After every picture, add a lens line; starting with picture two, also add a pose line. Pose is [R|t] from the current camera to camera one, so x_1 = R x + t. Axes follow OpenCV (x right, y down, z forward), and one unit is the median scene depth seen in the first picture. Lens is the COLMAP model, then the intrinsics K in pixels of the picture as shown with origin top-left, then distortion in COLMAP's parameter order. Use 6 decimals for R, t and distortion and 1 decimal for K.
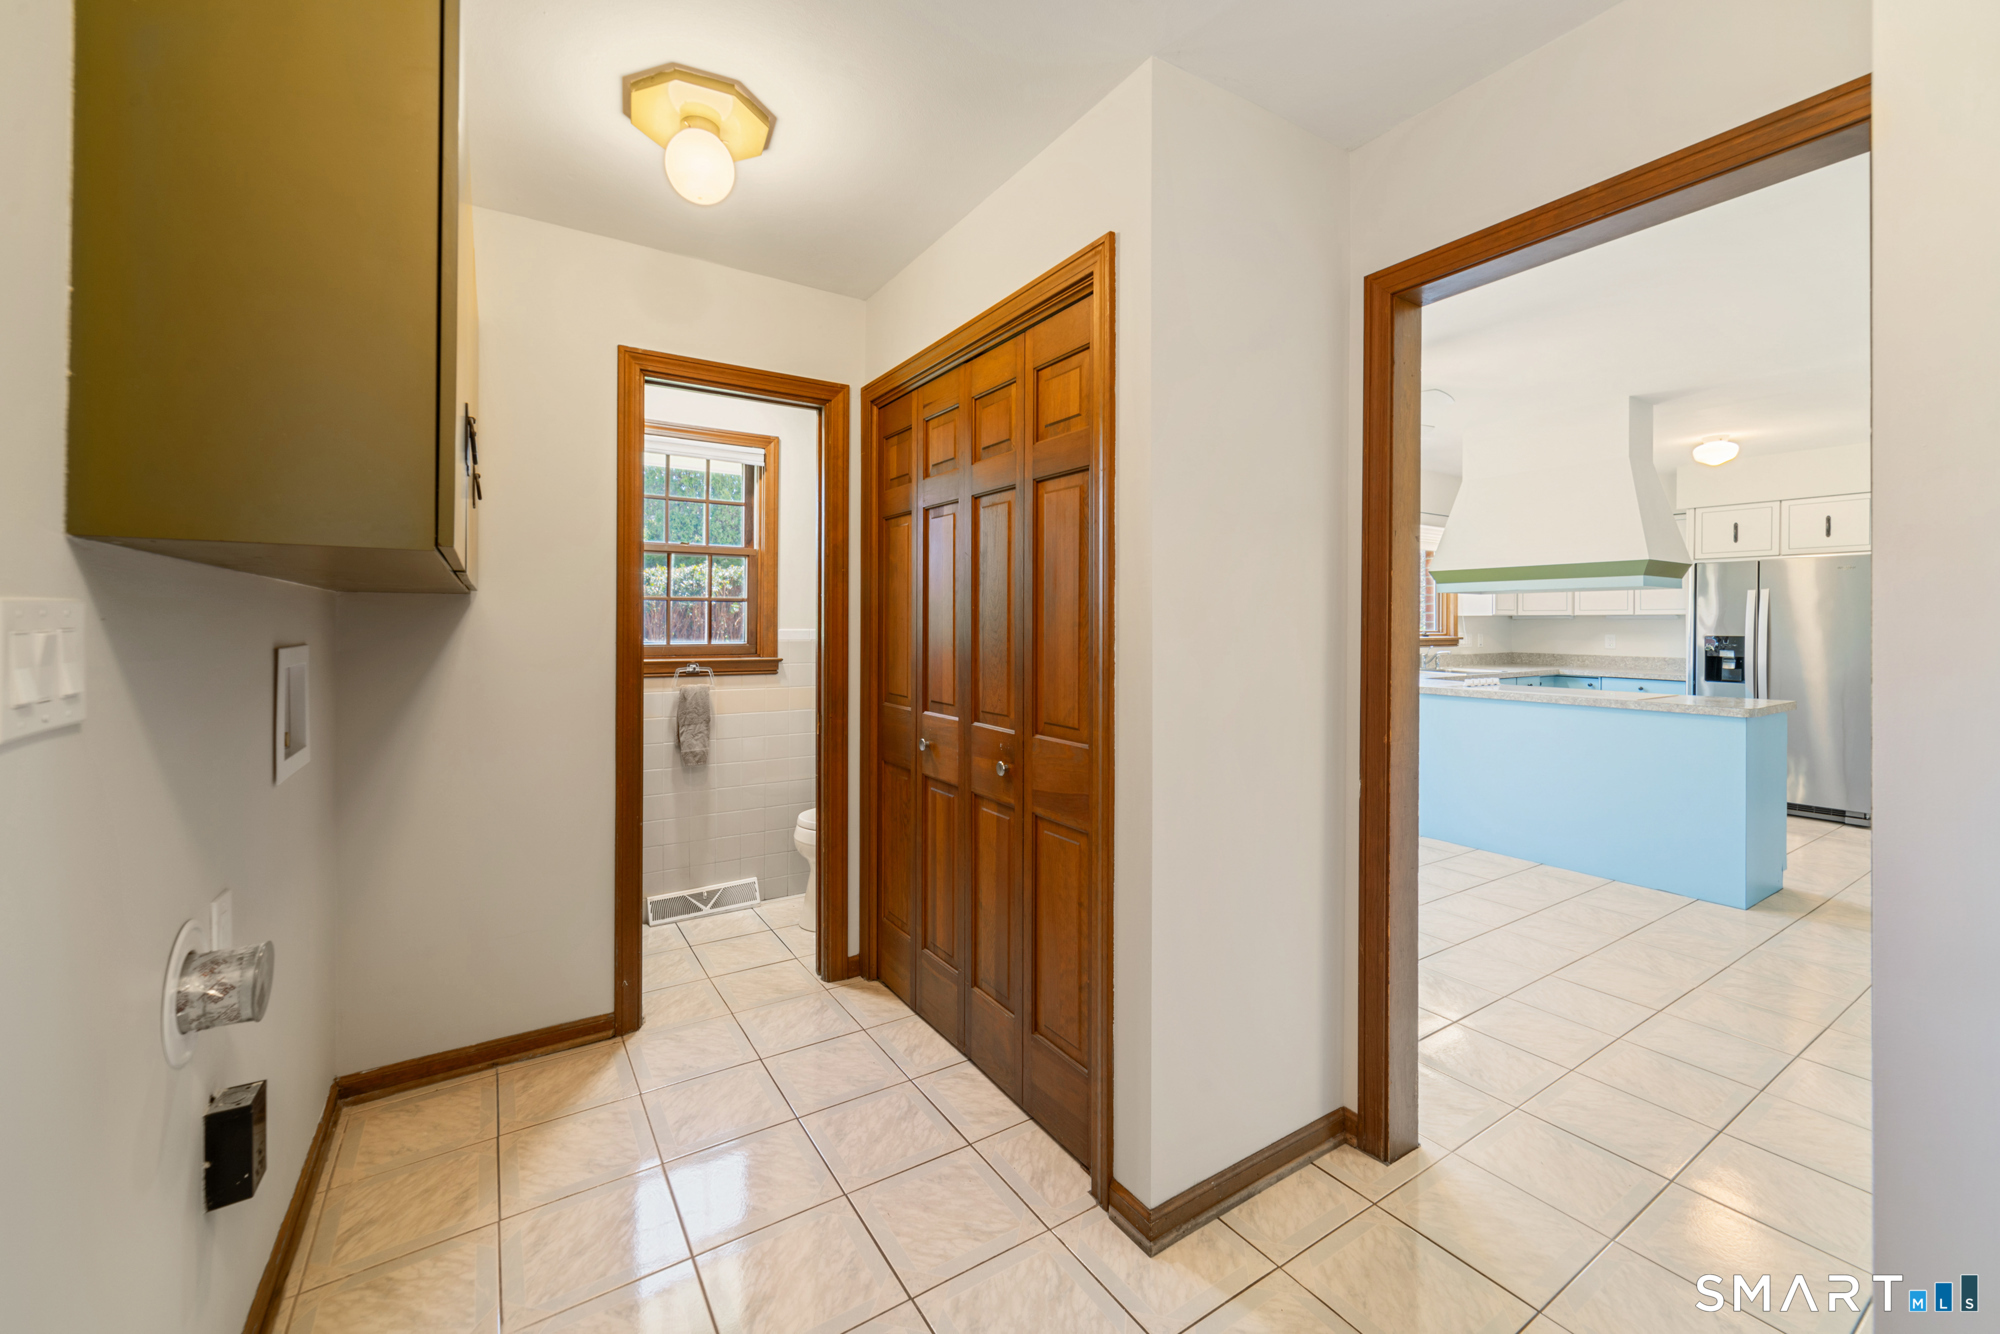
lens RADIAL K [[780.7, 0, 1000.6], [0, 780.7, 625.5], [0, 0, 1]] dist [0.000372, 0.000645]
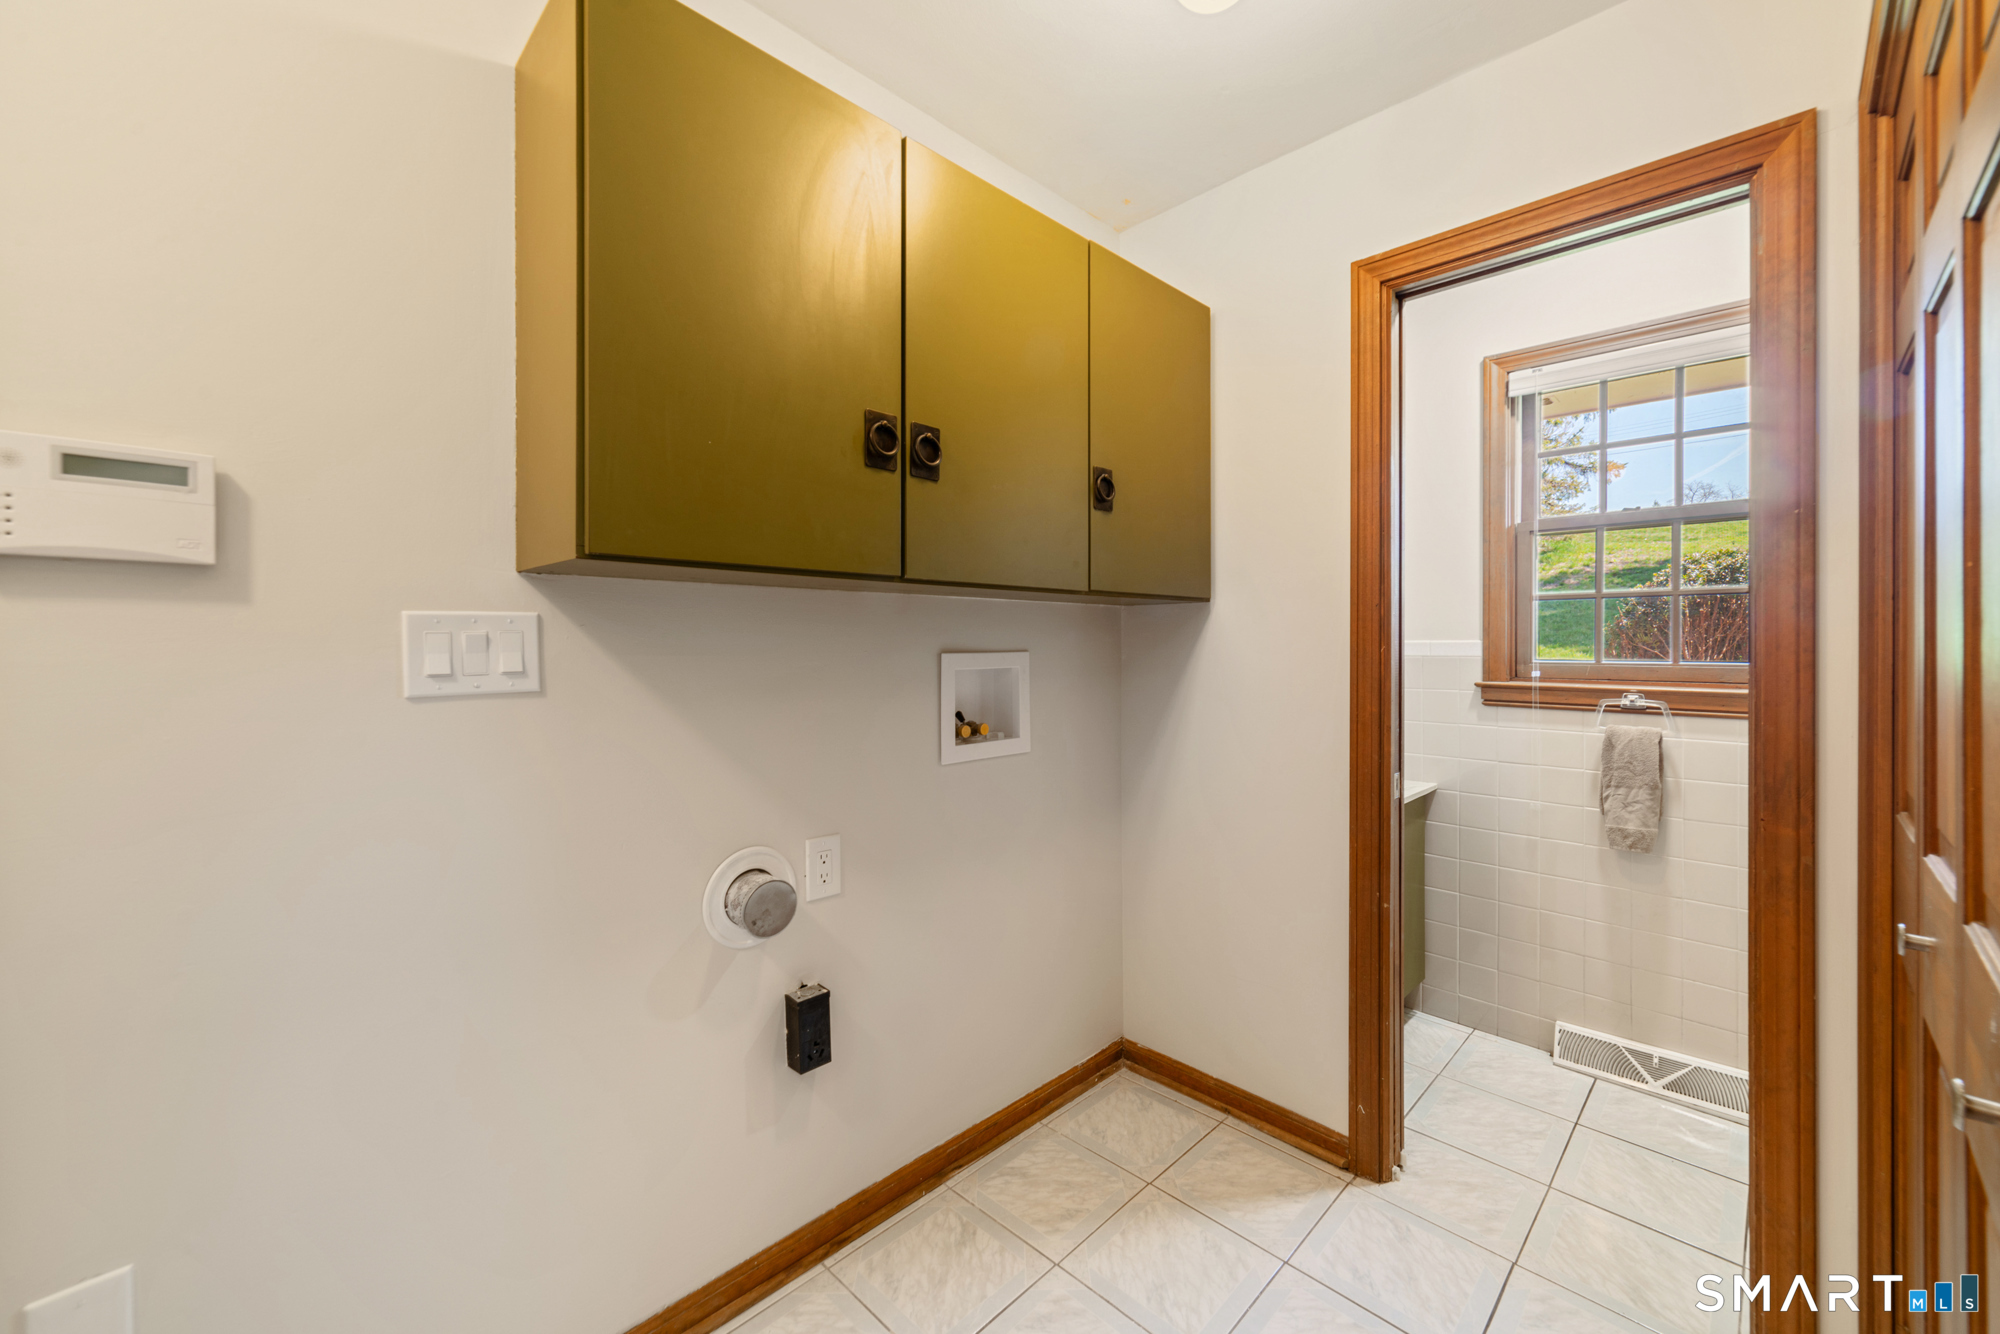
lens RADIAL K [[780.7, 0, 1007.7], [0, 780.7, 644.1], [0, 0, 1]] dist [0.000372, 0.000645]
pose [[0.214174, 0.003359, -0.976790, 0.179260], [0.001293, 0.999992, 0.003723, 0.006721], [0.976795, -0.002061, 0.214168, 0.504365]]
